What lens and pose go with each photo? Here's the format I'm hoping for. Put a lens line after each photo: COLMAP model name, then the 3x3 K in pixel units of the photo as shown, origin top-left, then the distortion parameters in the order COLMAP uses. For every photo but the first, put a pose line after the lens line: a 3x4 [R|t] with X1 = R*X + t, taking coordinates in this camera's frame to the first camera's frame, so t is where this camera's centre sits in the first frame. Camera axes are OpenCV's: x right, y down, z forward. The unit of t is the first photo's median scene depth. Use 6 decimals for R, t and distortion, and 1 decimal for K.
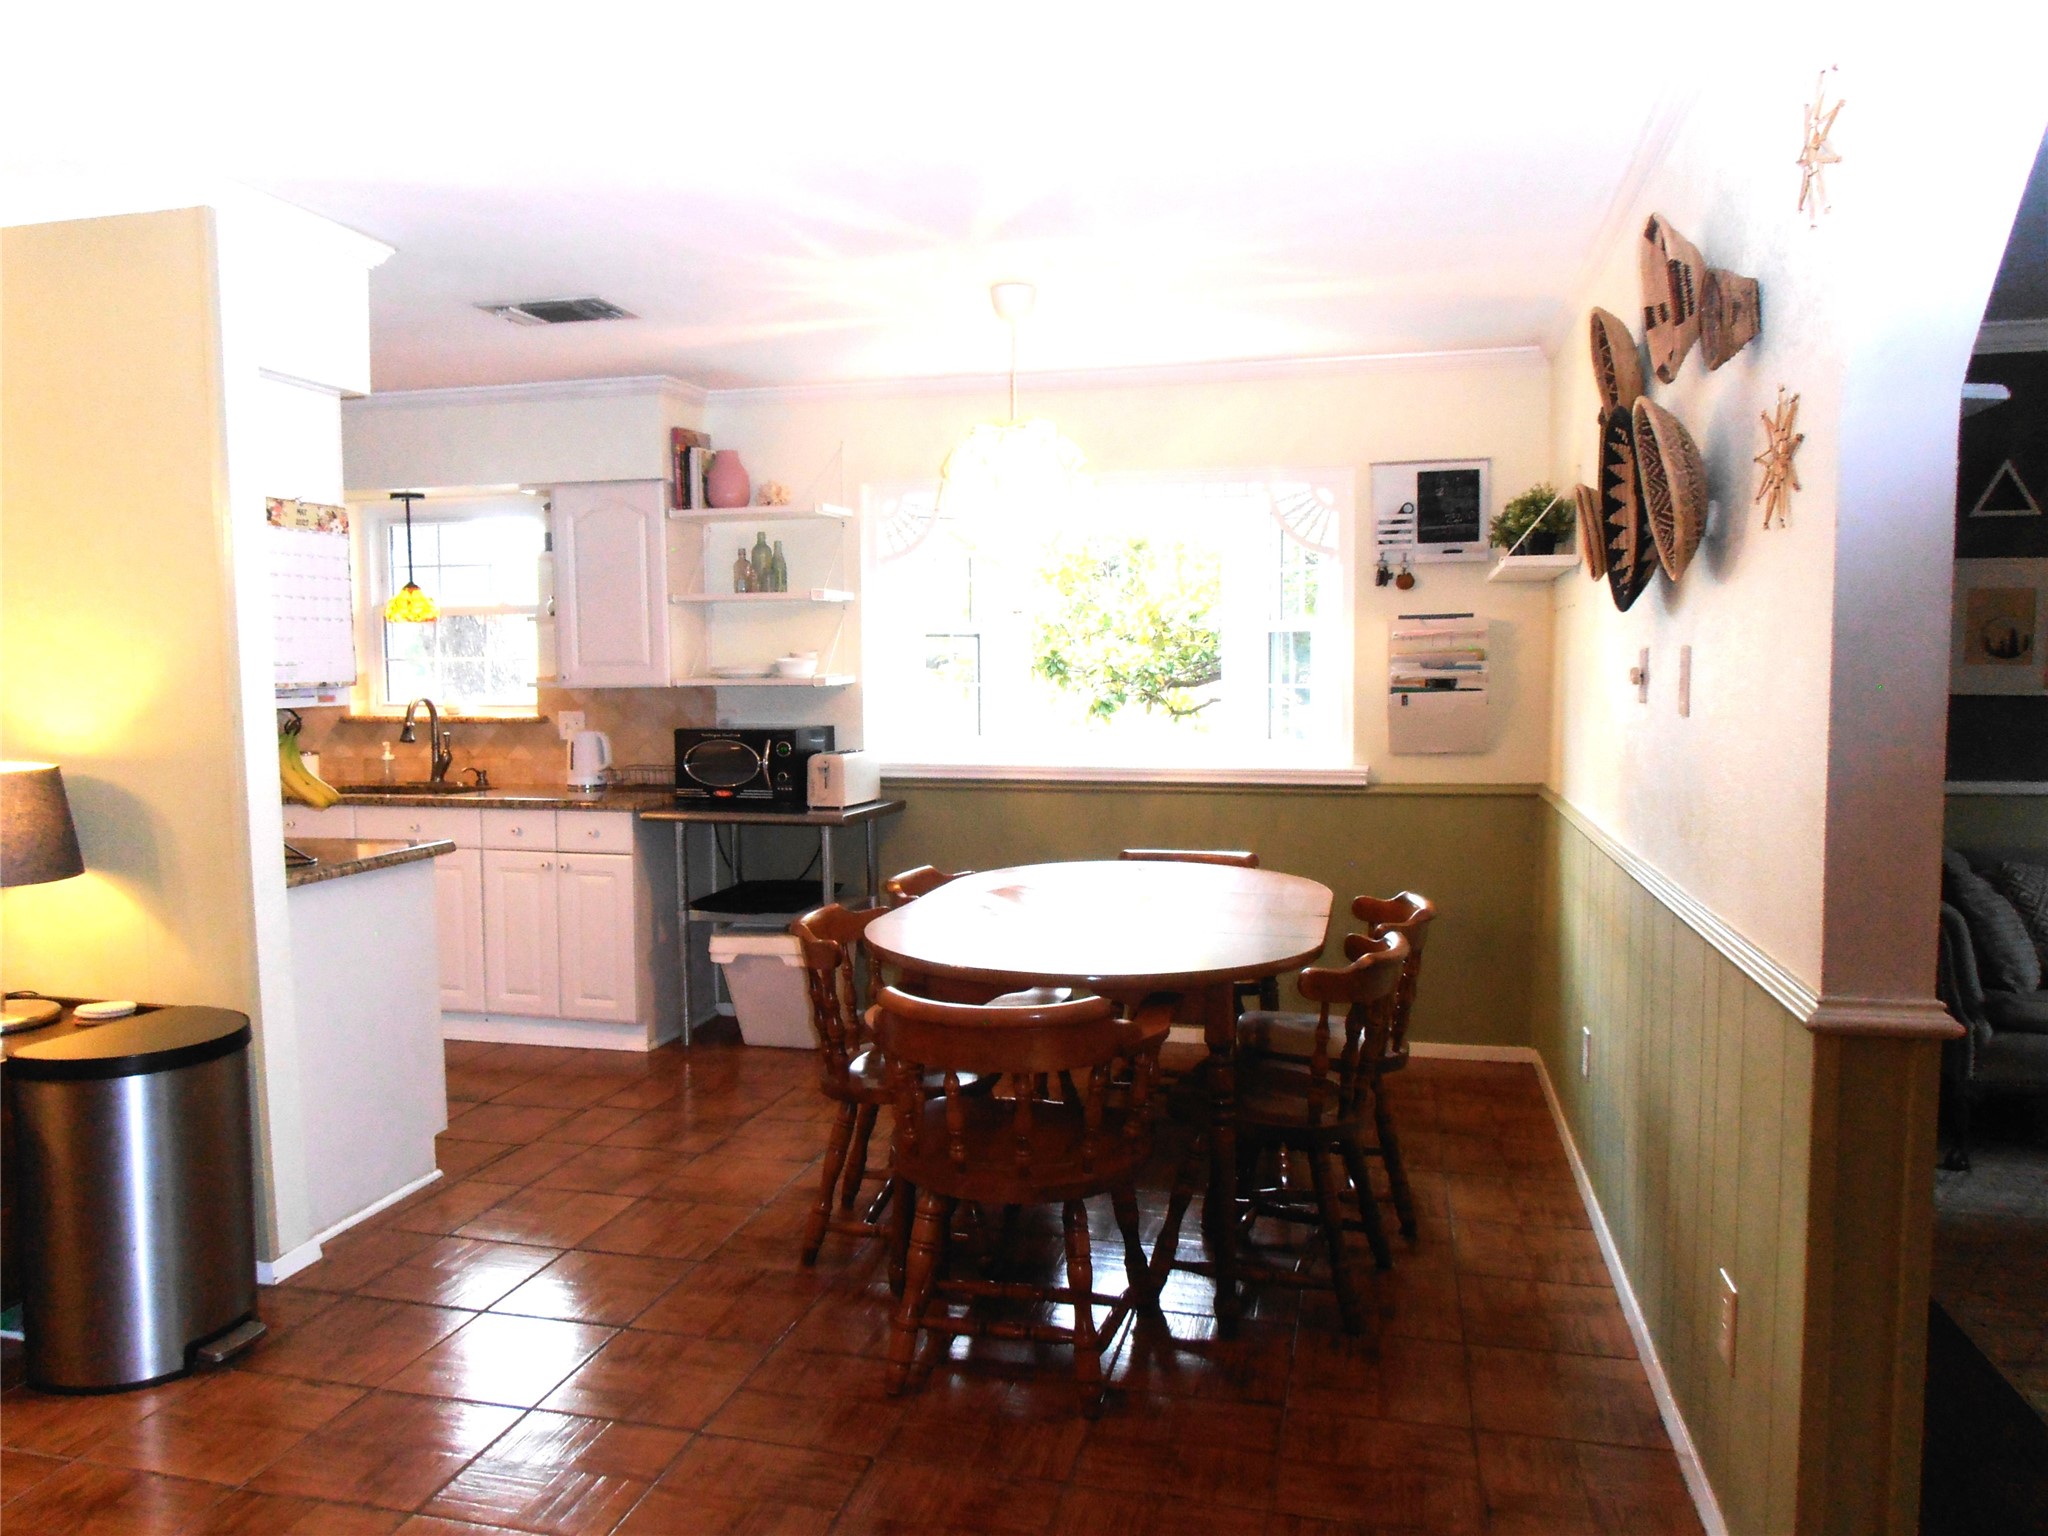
lens RADIAL K [[1443.4, 0, 1026.0], [0, 1443.4, 764.5], [0, 0, 1]] dist [-0.018355, 0.016551]
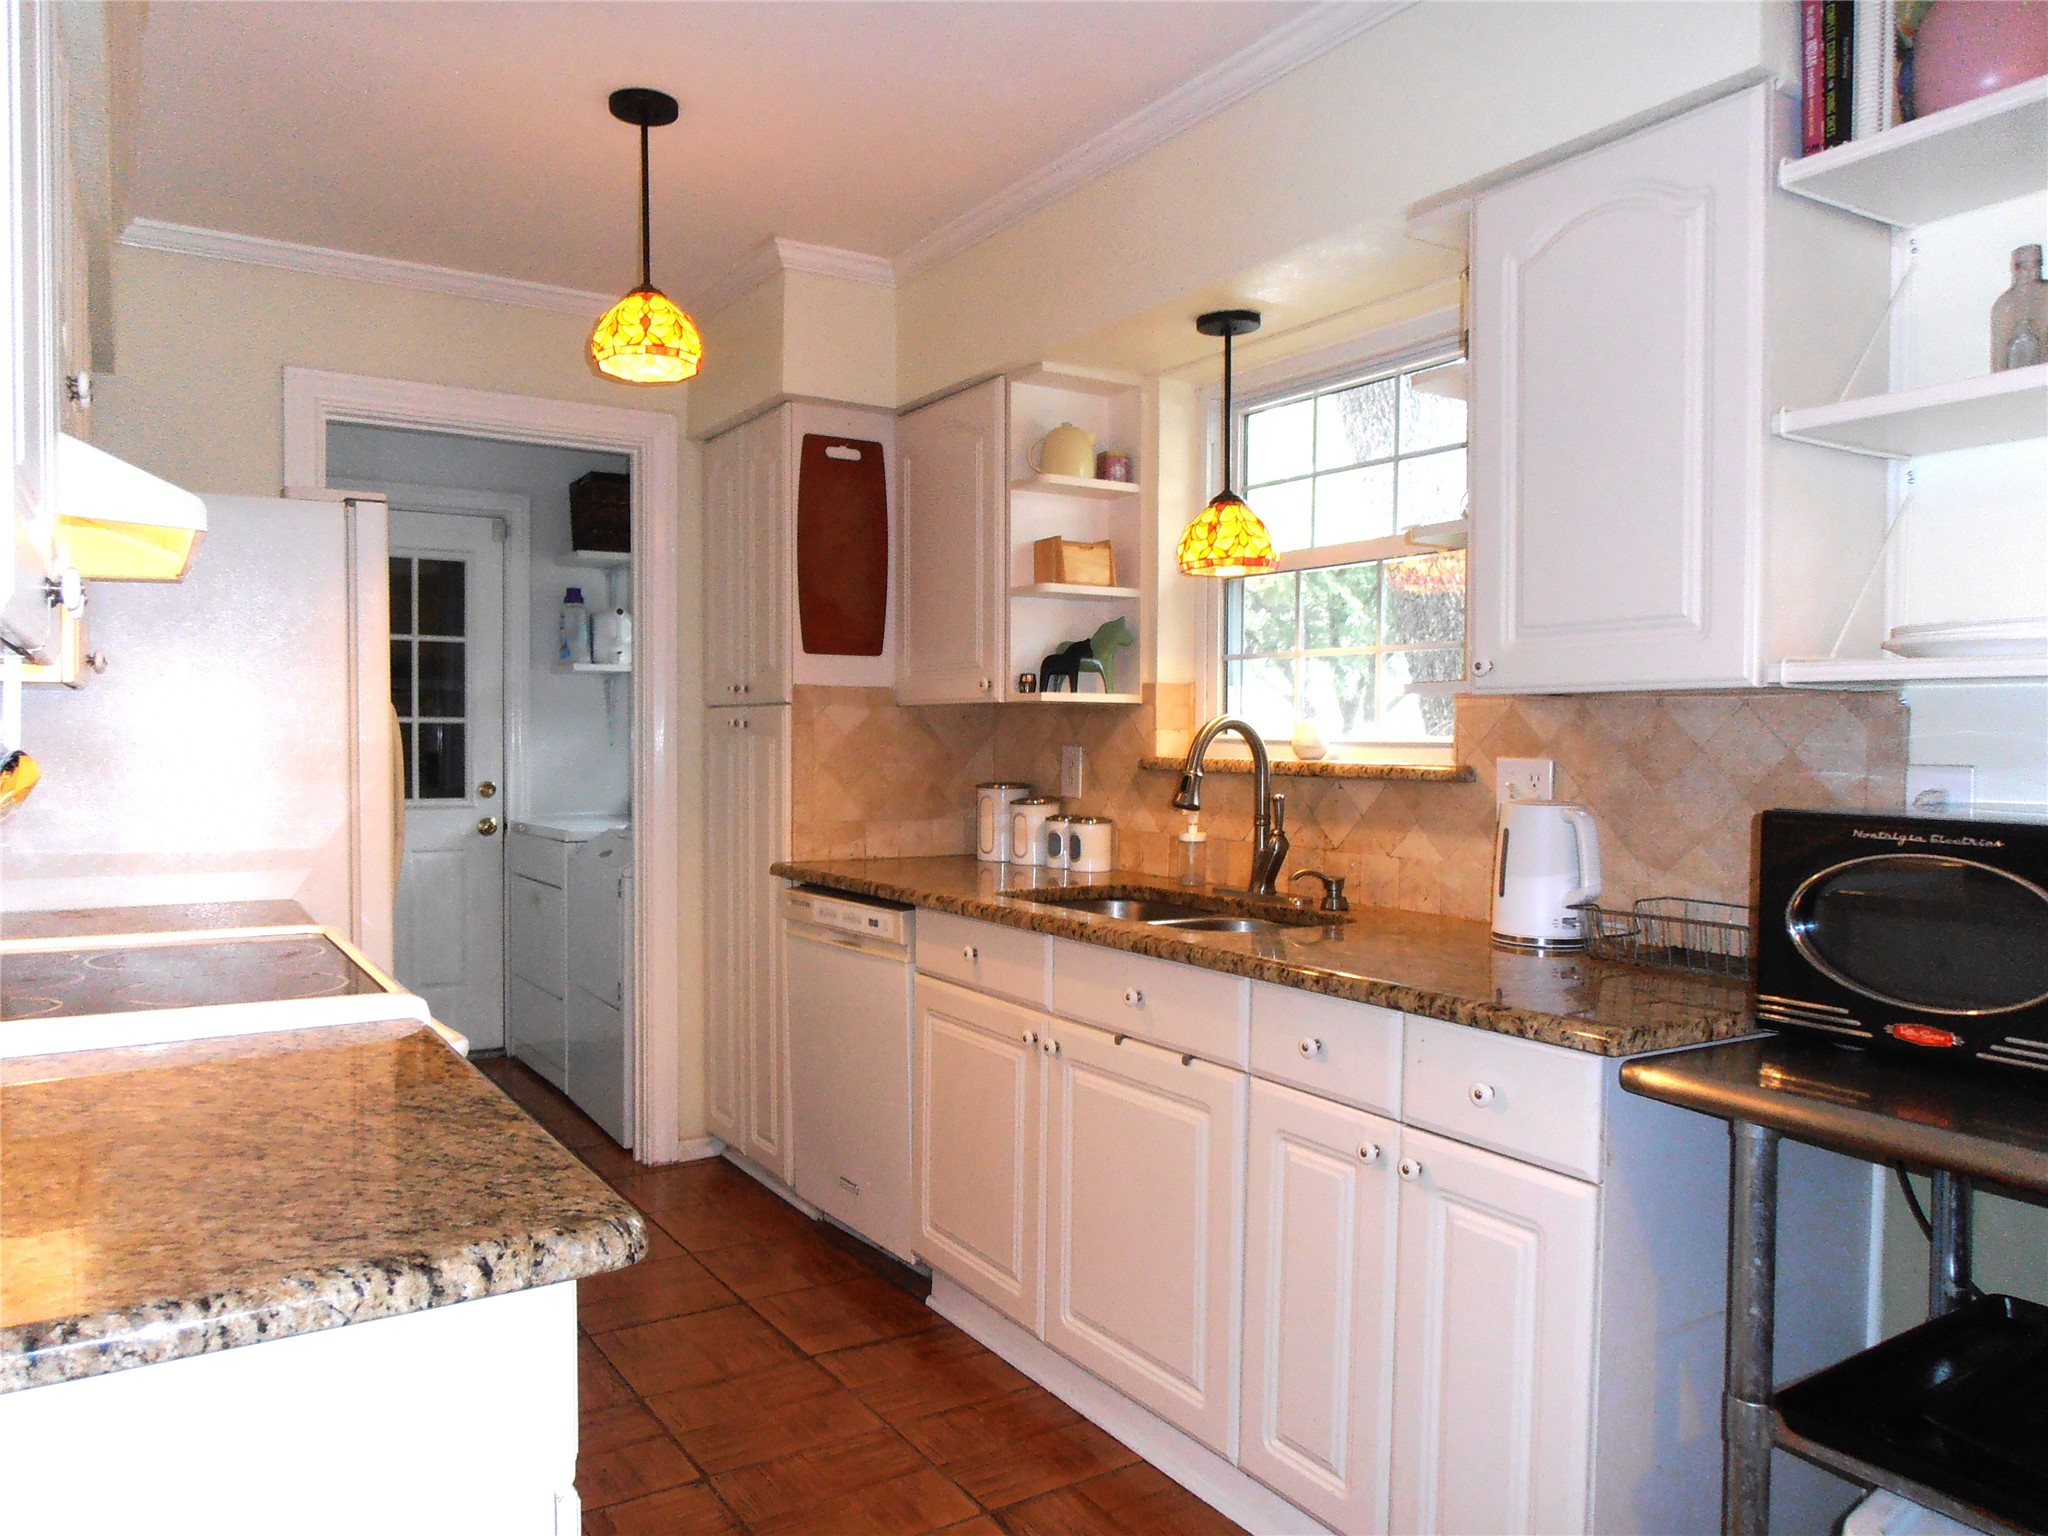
lens RADIAL K [[1443.4, 0, 1026.0], [0, 1443.4, 764.5], [0, 0, 1]] dist [-0.018355, 0.016551]
pose [[0.722276, 0.031667, -0.690880, -0.127962], [-0.066849, 0.997470, -0.024166, -0.014789], [0.688367, 0.063639, 0.722566, 0.595768]]
